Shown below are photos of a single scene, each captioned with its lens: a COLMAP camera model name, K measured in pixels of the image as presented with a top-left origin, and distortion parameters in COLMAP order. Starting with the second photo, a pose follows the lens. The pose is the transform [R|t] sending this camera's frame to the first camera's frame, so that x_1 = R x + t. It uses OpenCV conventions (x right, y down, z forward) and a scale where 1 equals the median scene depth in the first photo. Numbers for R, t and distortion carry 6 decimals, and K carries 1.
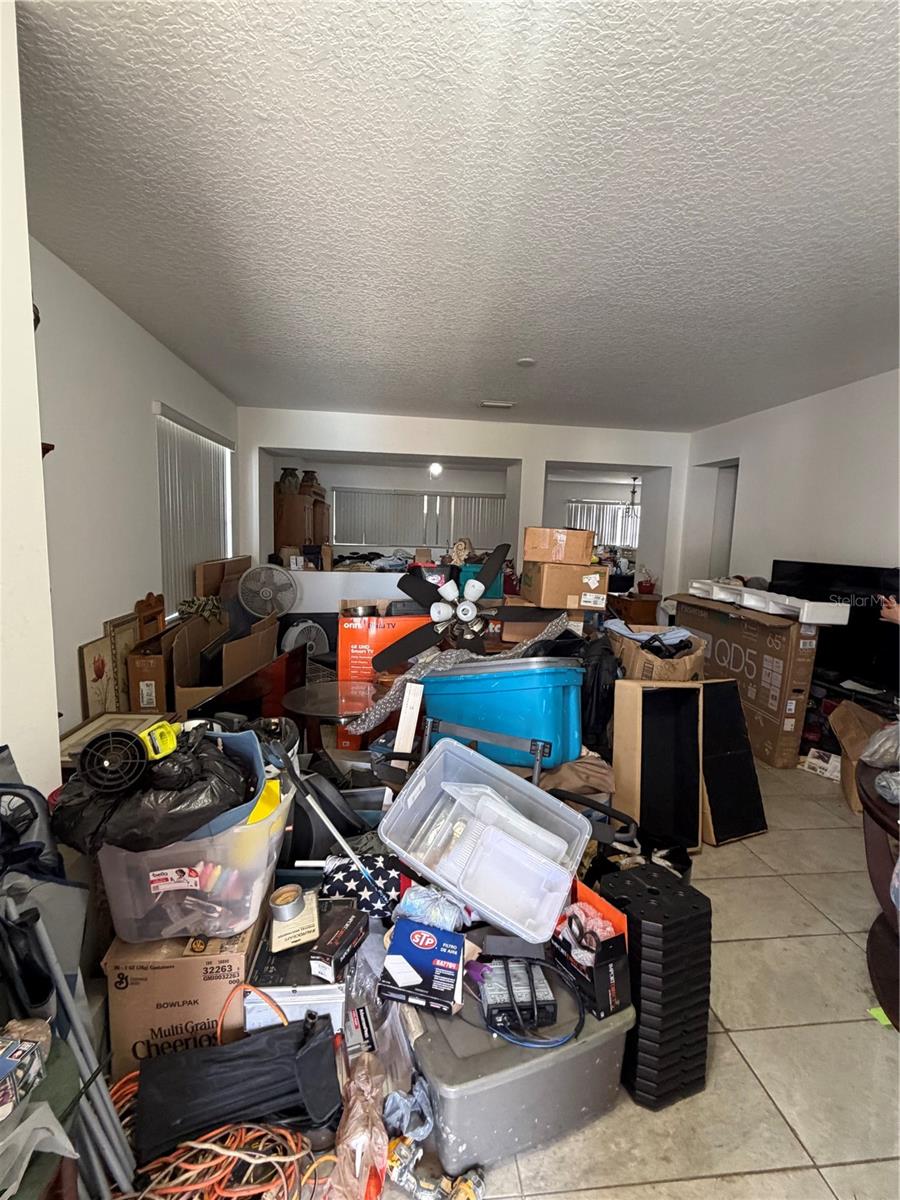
lens RADIAL K [[554.2, 0, 448.4], [0, 554.2, 601.4], [0, 0, 1]] dist [-0.000171, -0.000033]
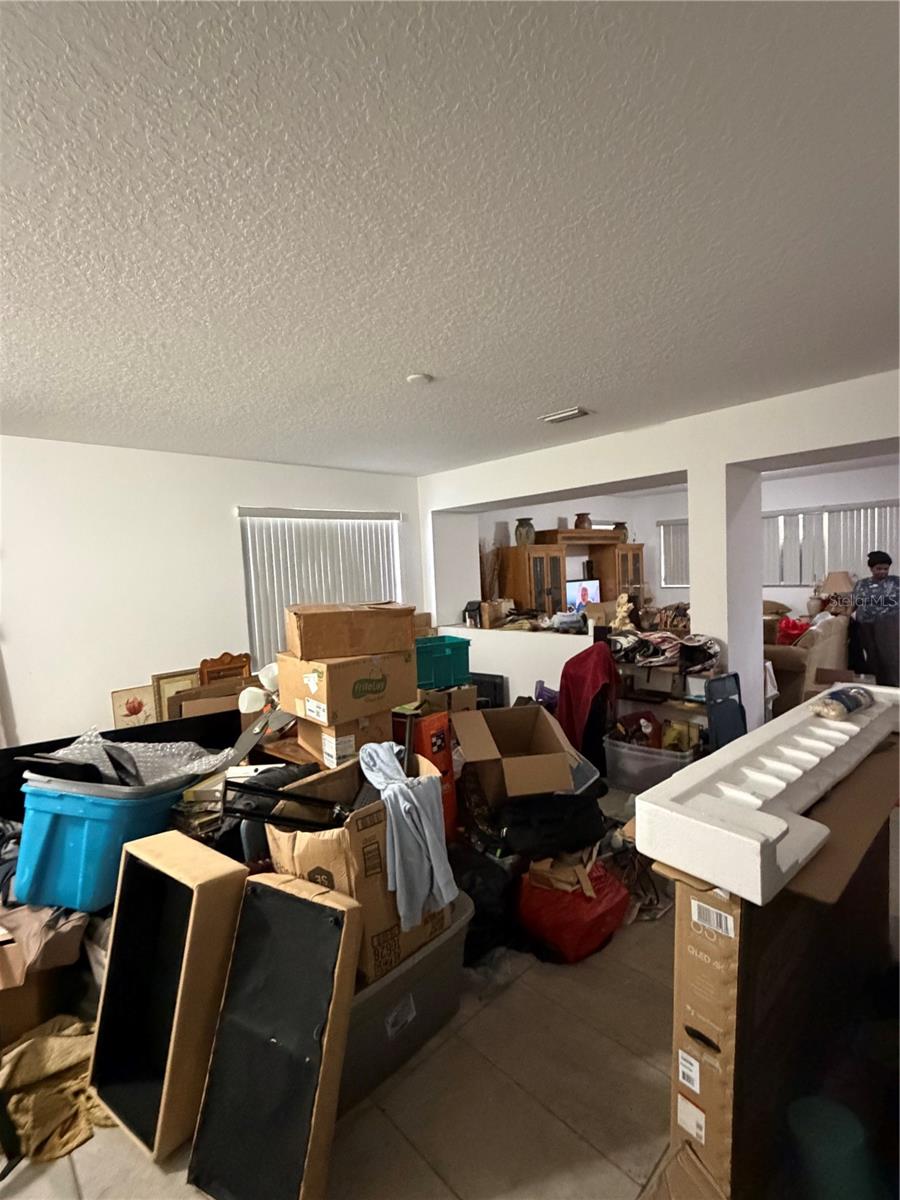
lens RADIAL K [[554.2, 0, 449.8], [0, 554.2, 602.0], [0, 0, 1]] dist [-0.000171, -0.000033]
pose [[0.600239, -0.008043, -0.799780, 0.552102], [-0.034074, 0.998784, -0.035617, -0.071277], [0.799094, 0.048630, 0.599236, 0.425362]]
